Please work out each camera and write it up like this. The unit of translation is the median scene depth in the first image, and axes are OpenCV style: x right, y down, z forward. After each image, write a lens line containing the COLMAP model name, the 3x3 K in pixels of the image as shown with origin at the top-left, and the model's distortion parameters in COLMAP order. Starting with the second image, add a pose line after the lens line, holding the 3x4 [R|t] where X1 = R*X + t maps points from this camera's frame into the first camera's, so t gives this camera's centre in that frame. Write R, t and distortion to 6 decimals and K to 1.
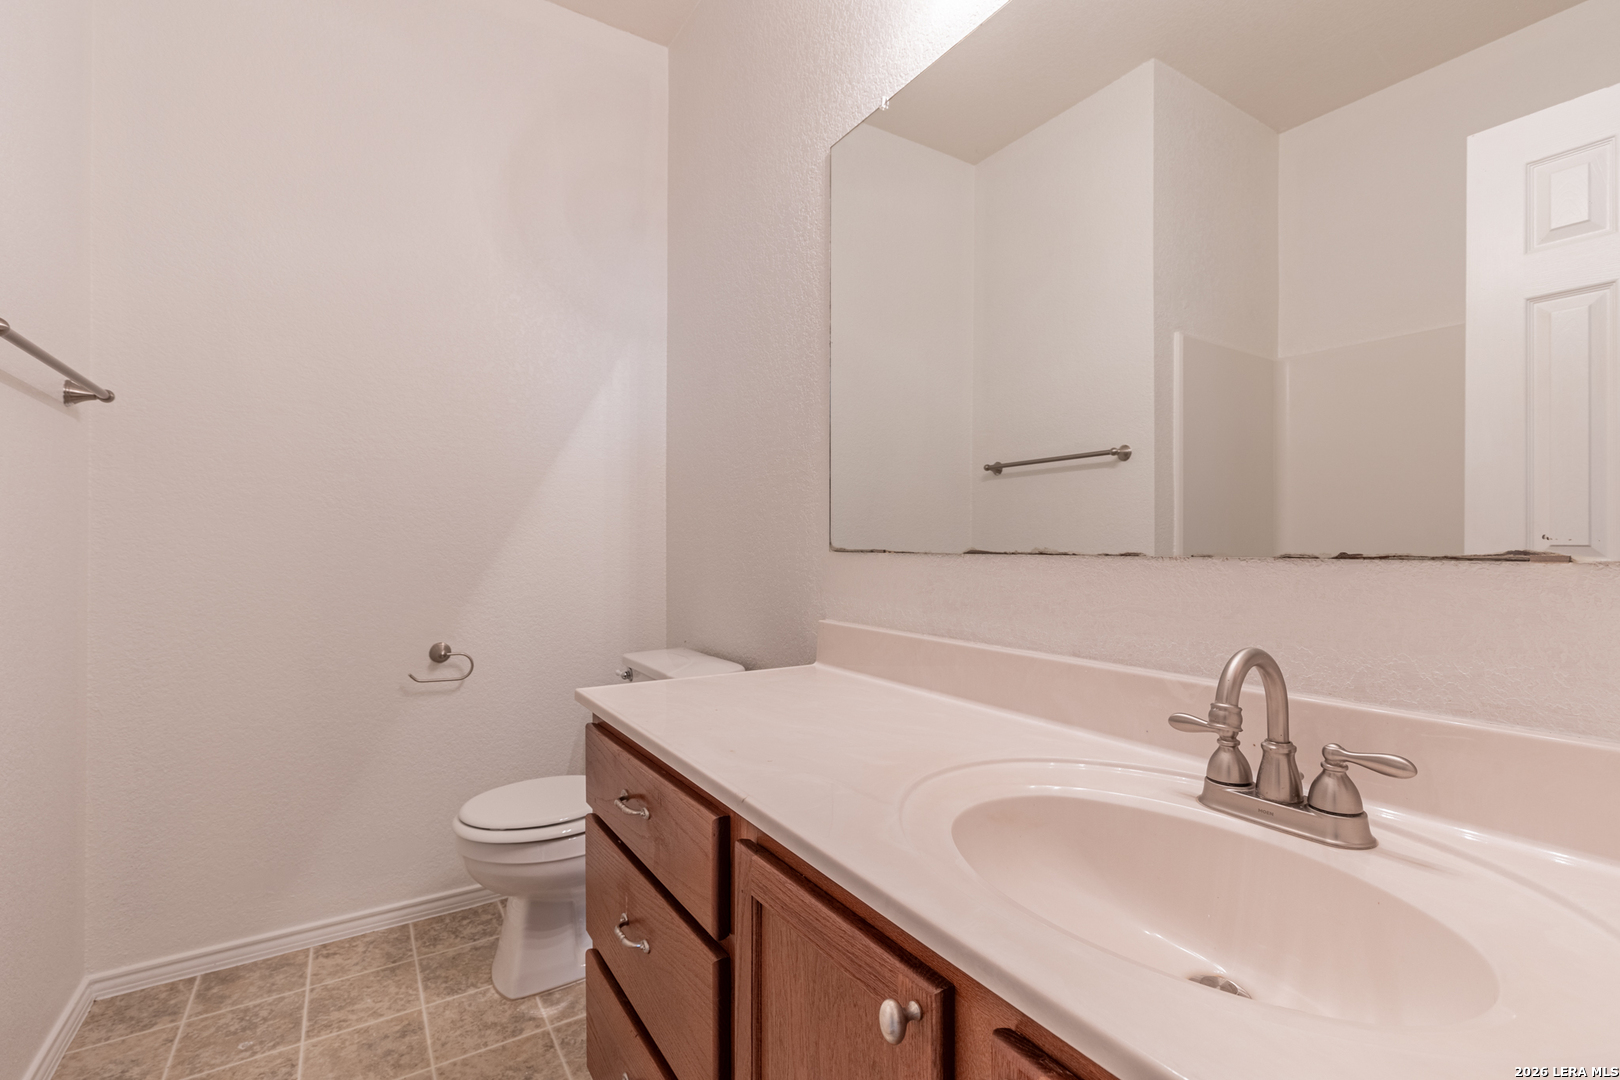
lens RADIAL K [[731.9, 0, 815.8], [0, 731.9, 544.2], [0, 0, 1]] dist [-0.000085, -0.000527]
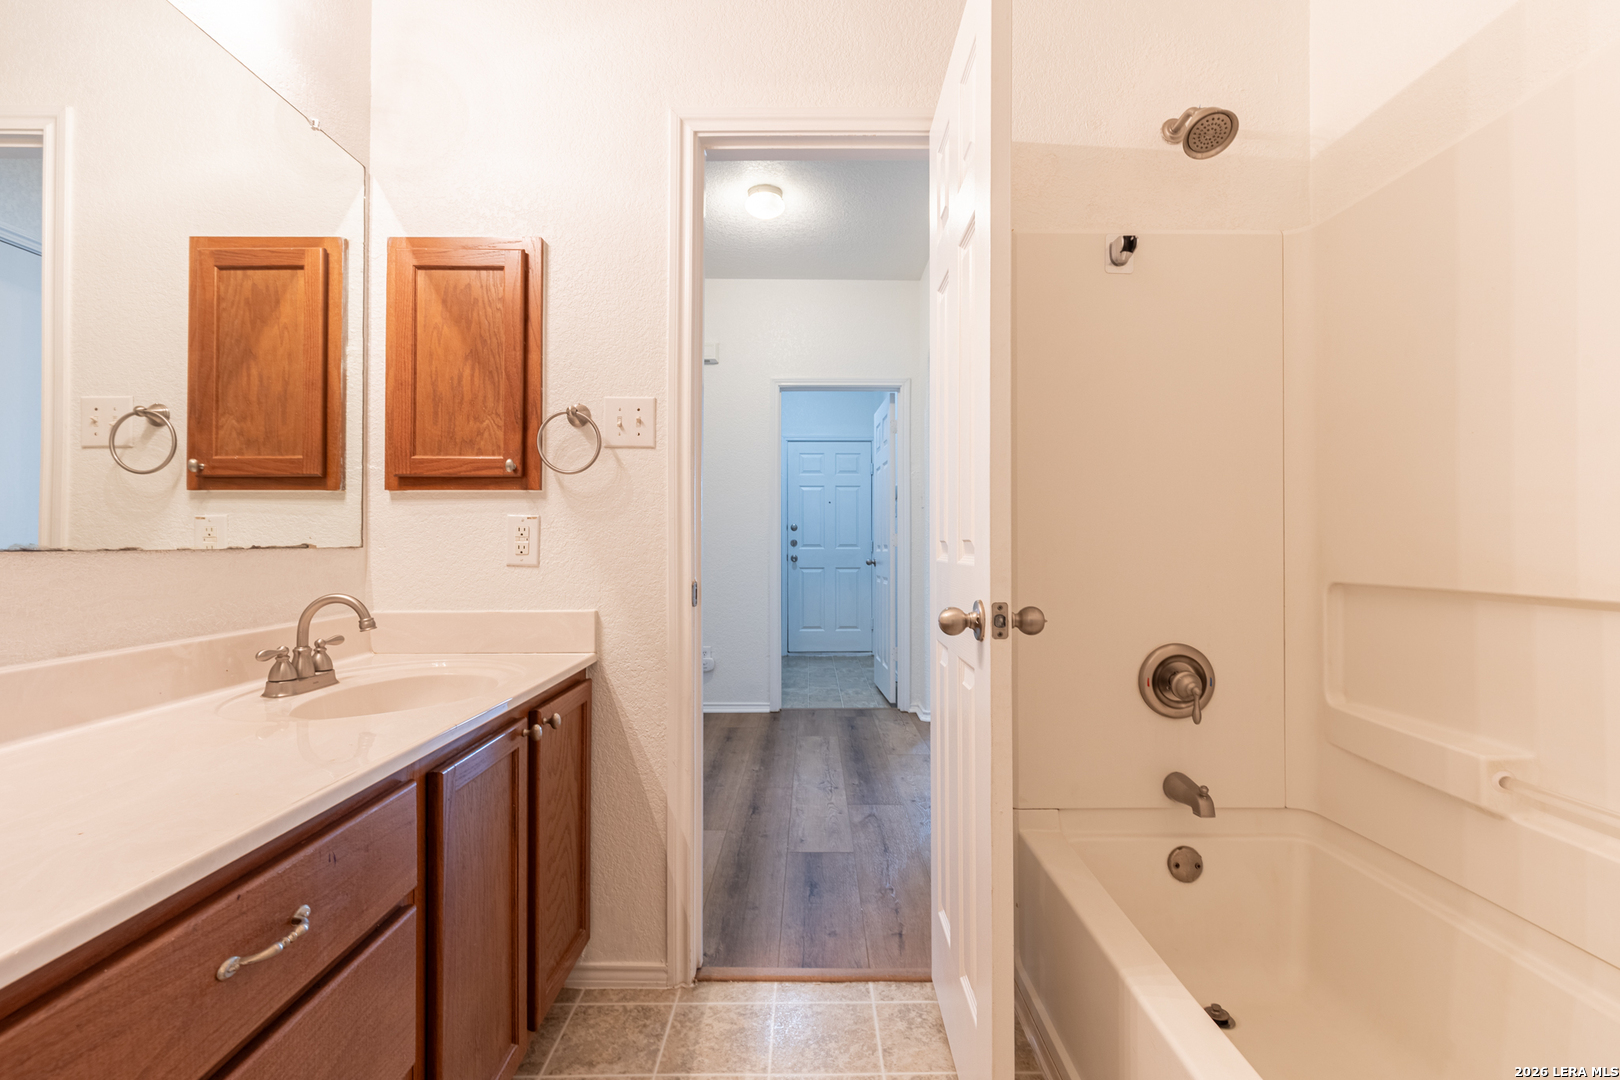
lens RADIAL K [[721.0, 0, 816.9], [0, 721.0, 533.7], [0, 0, 1]] dist [0.001571, 0.000906]
pose [[-0.838040, 0.002389, 0.545603, -1.175124], [-0.006903, 0.999864, -0.014981, -0.000600], [-0.545565, -0.016321, -0.837910, 1.483186]]
